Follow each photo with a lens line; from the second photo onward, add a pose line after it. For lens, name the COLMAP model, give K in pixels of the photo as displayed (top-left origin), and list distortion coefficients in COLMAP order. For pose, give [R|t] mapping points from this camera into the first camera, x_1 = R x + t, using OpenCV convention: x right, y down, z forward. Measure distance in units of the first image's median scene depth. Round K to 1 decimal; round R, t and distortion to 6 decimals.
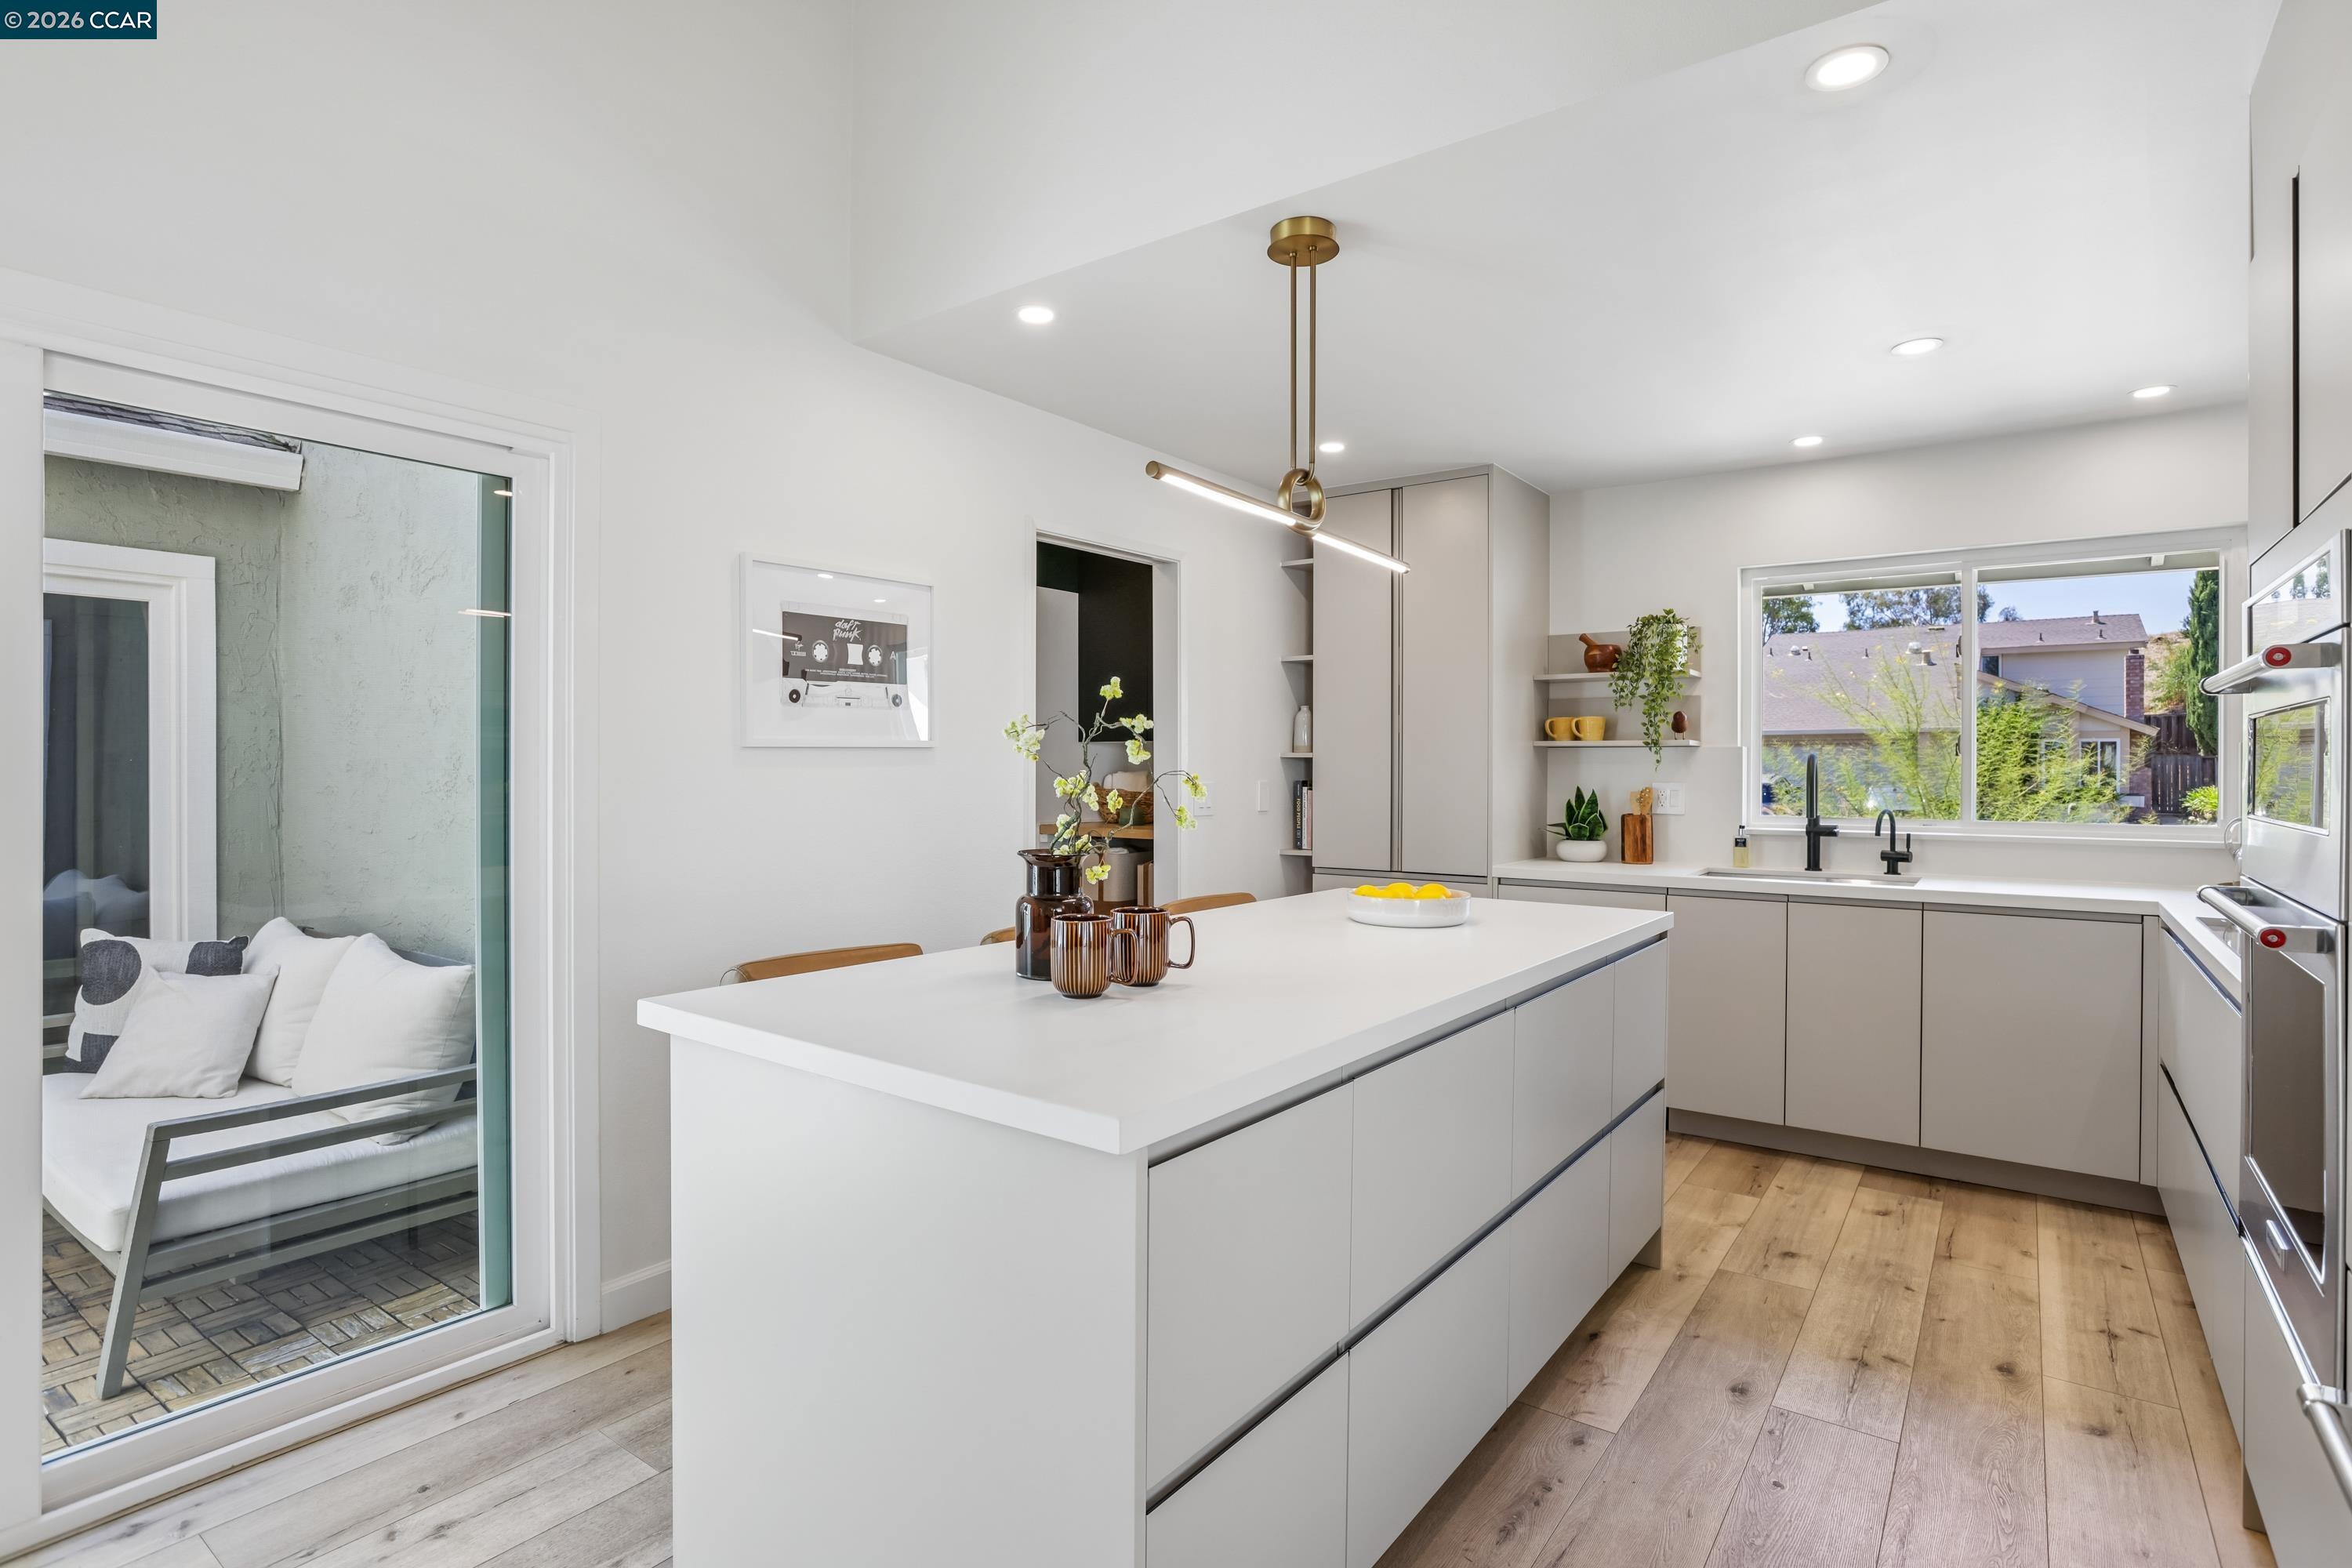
lens RADIAL K [[1189.7, 0, 1175.0], [0, 1189.7, 767.5], [0, 0, 1]] dist [-0.003448, -0.000566]
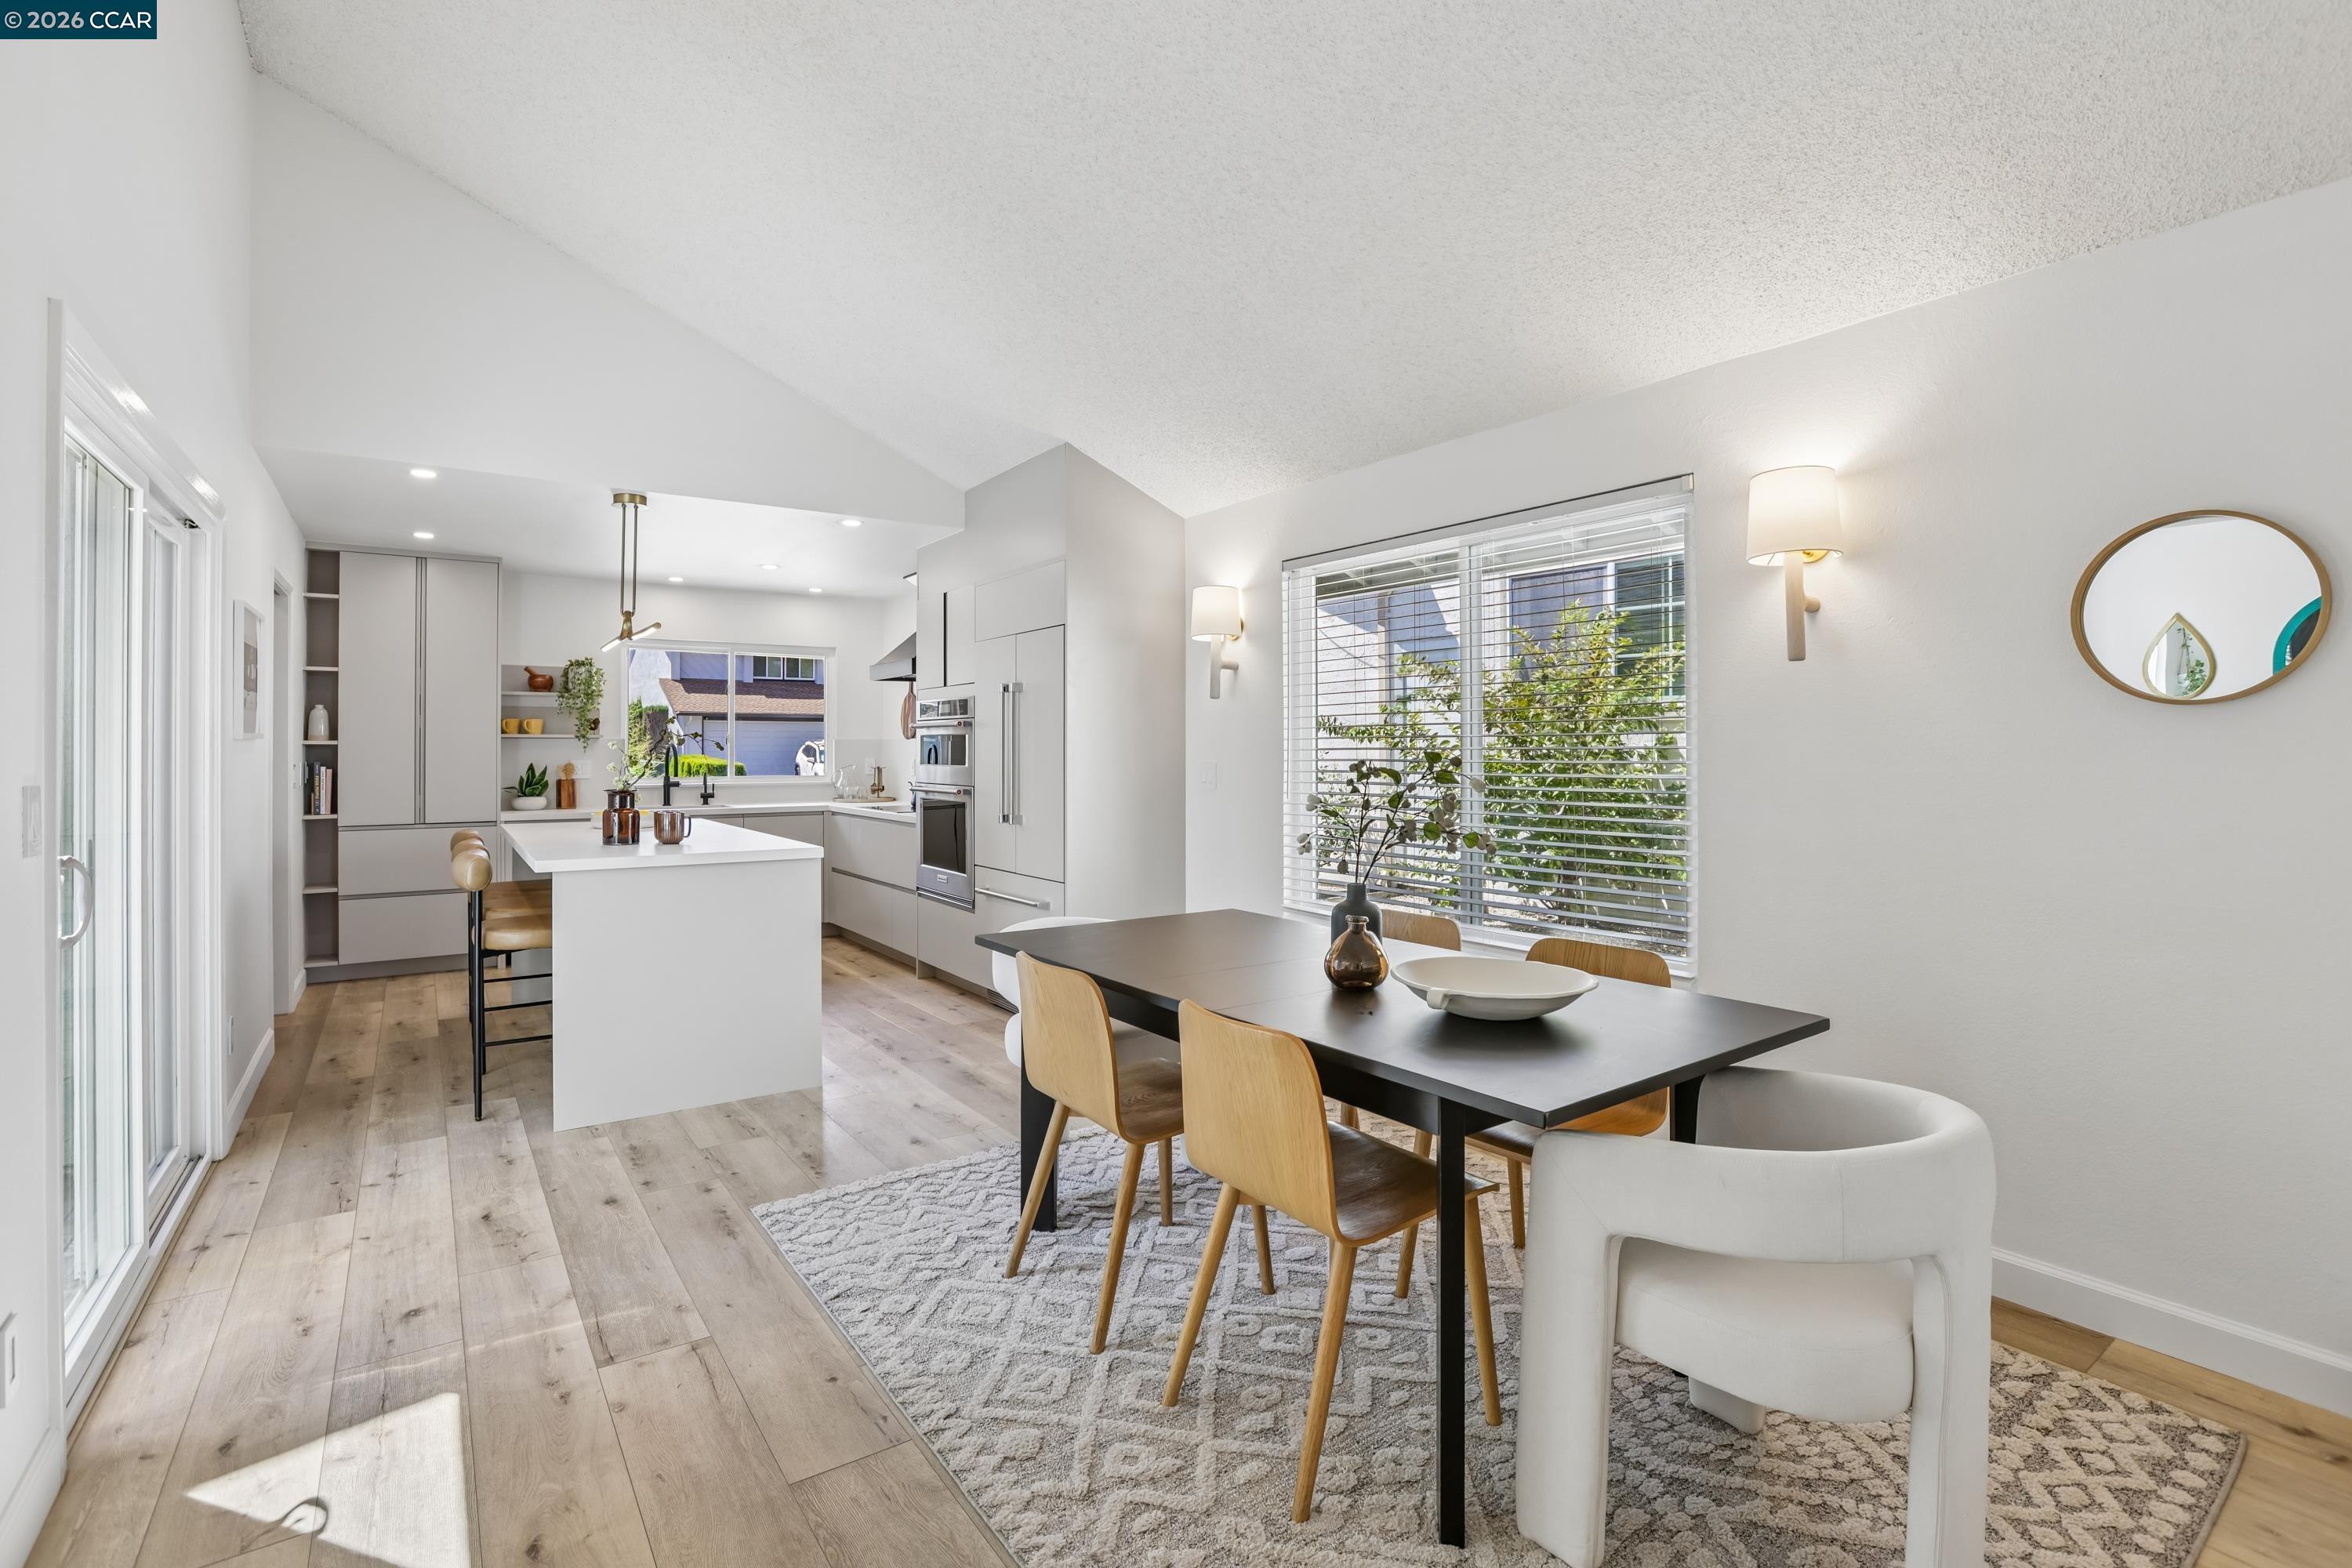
lens RADIAL K [[1052.8, 0, 1177.0], [0, 1052.8, 760.2], [0, 0, 1]] dist [-0.002451, 0.000102]
pose [[0.319173, -0.013030, 0.947607, -0.740258], [-0.000668, 0.999902, 0.013974, -0.008073], [-0.947696, -0.005093, 0.319133, -0.274553]]
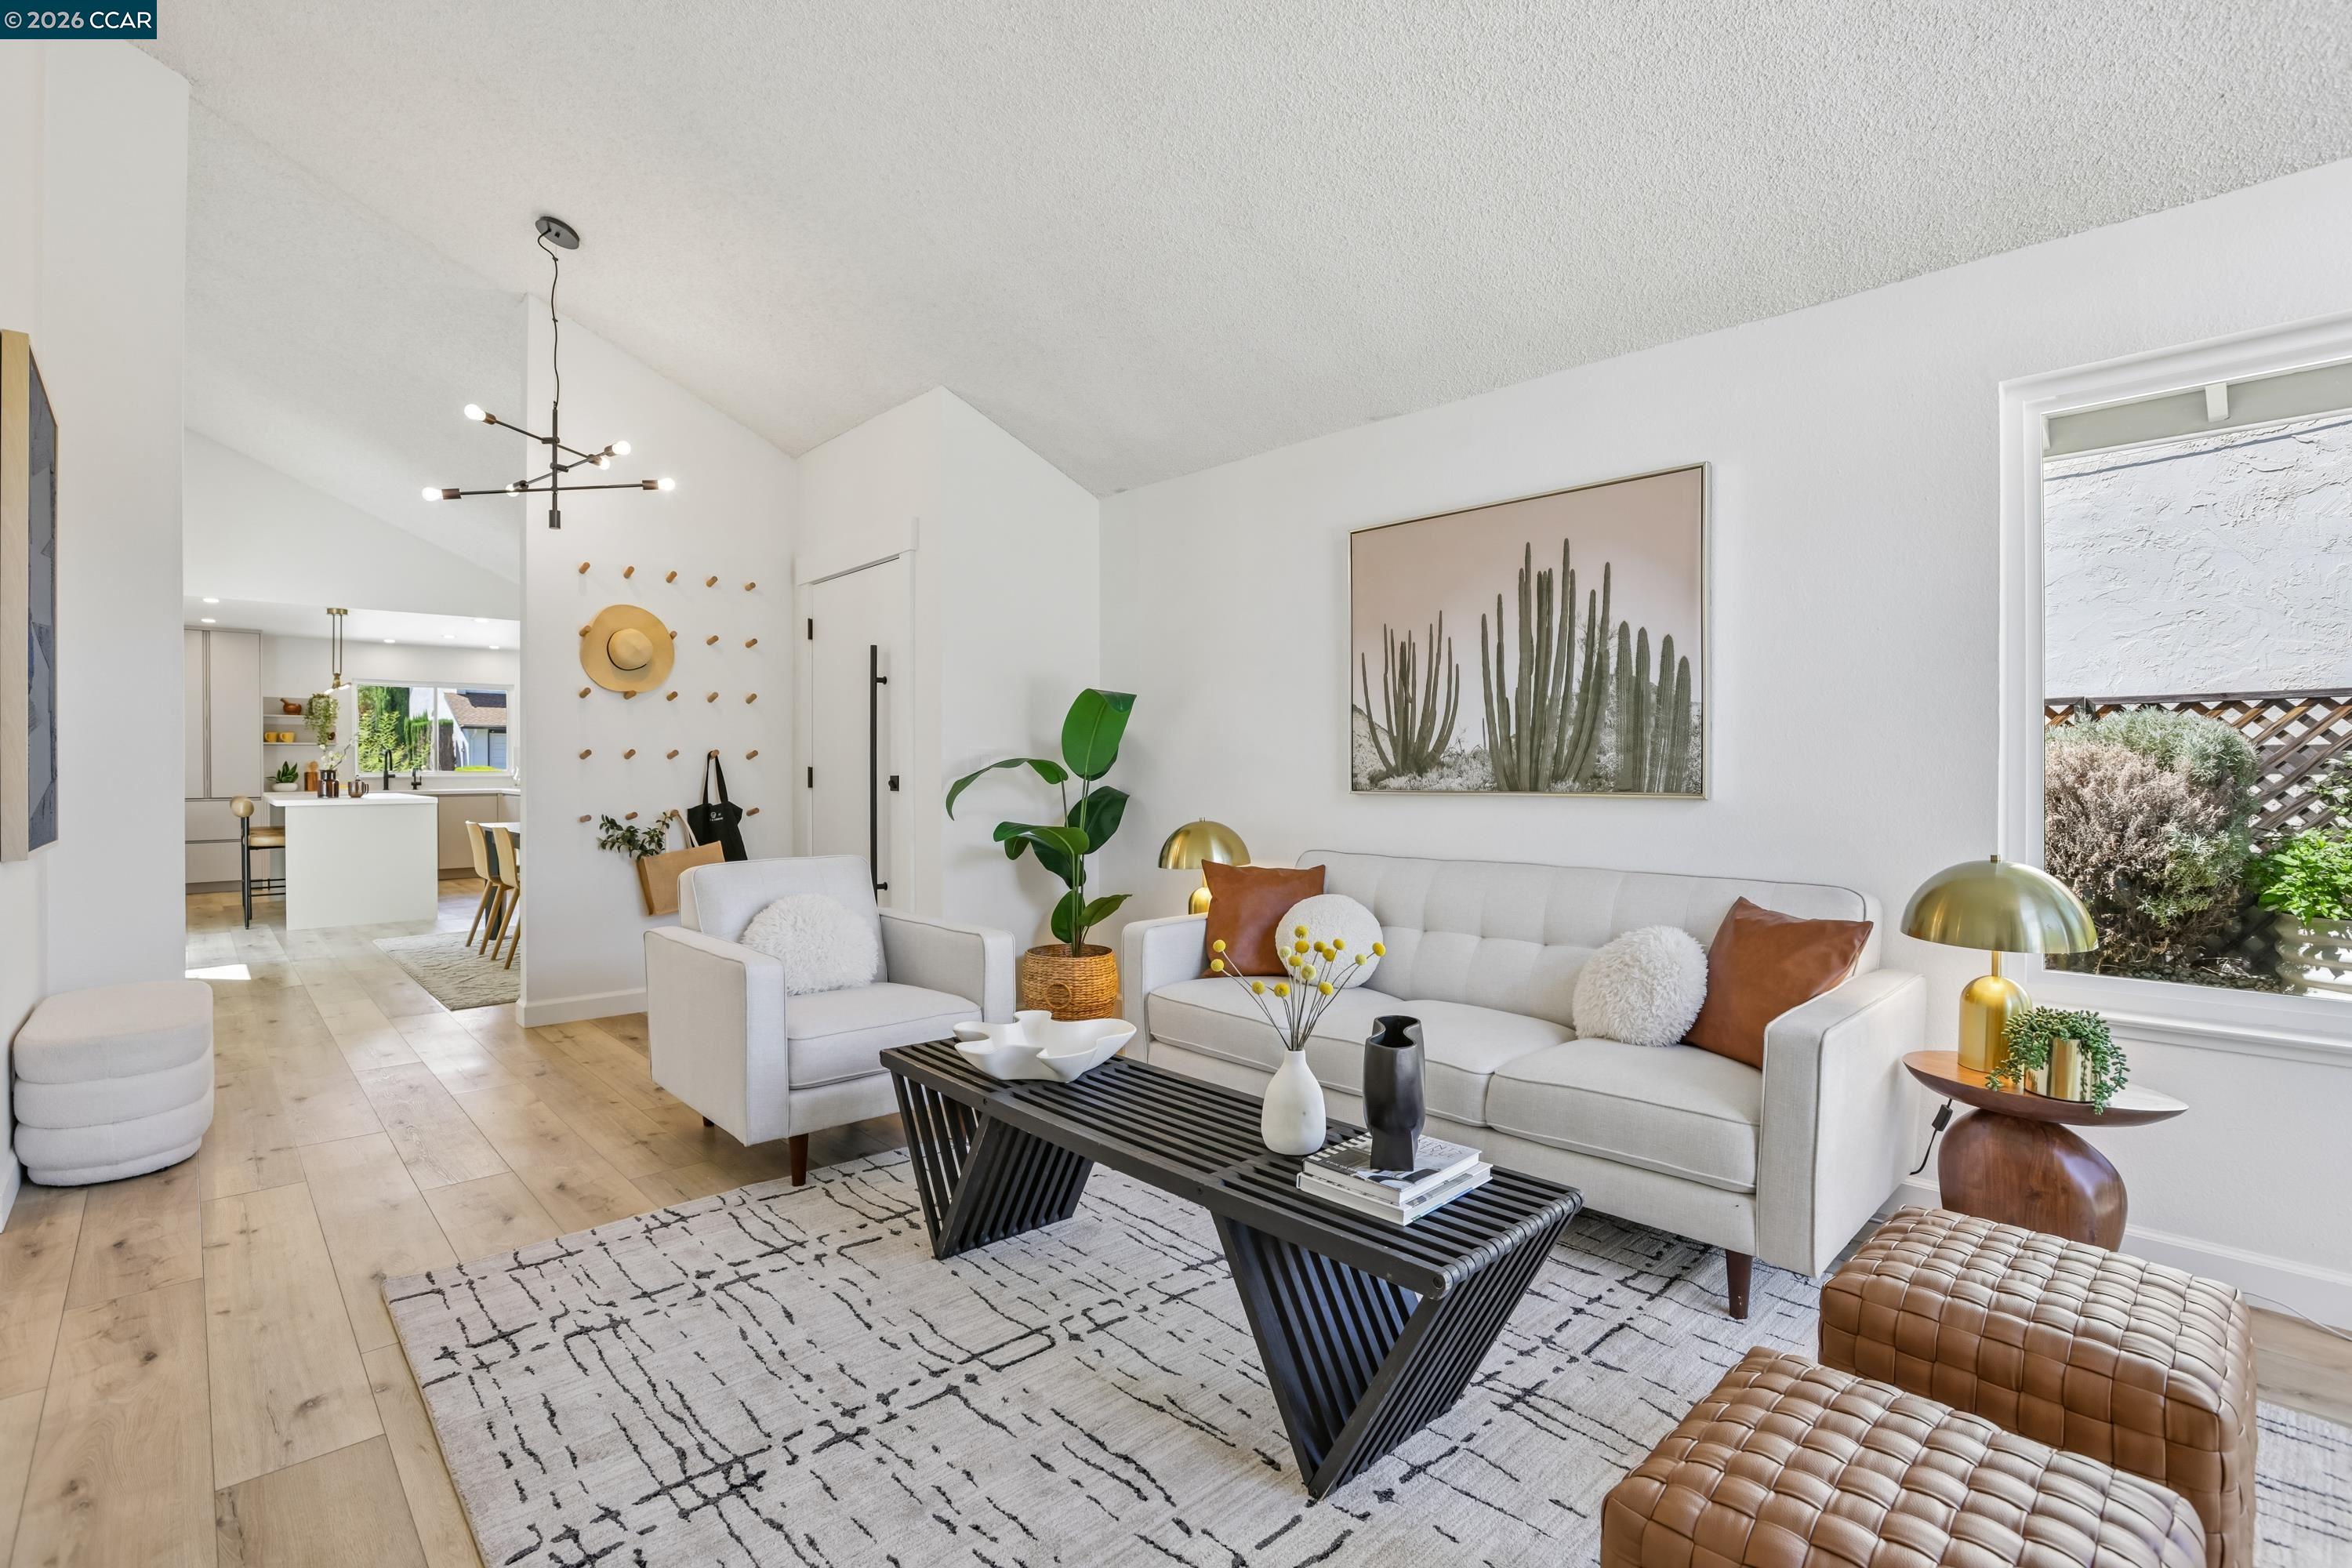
lens RADIAL K [[1052.8, 0, 1174.1], [0, 1052.8, 778.4], [0, 0, 1]] dist [-0.002451, 0.000102]
pose [[0.190100, -0.019562, 0.981570, -1.488590], [0.003344, 0.999809, 0.019278, 0.016839], [-0.981759, -0.000382, 0.190129, -1.252033]]
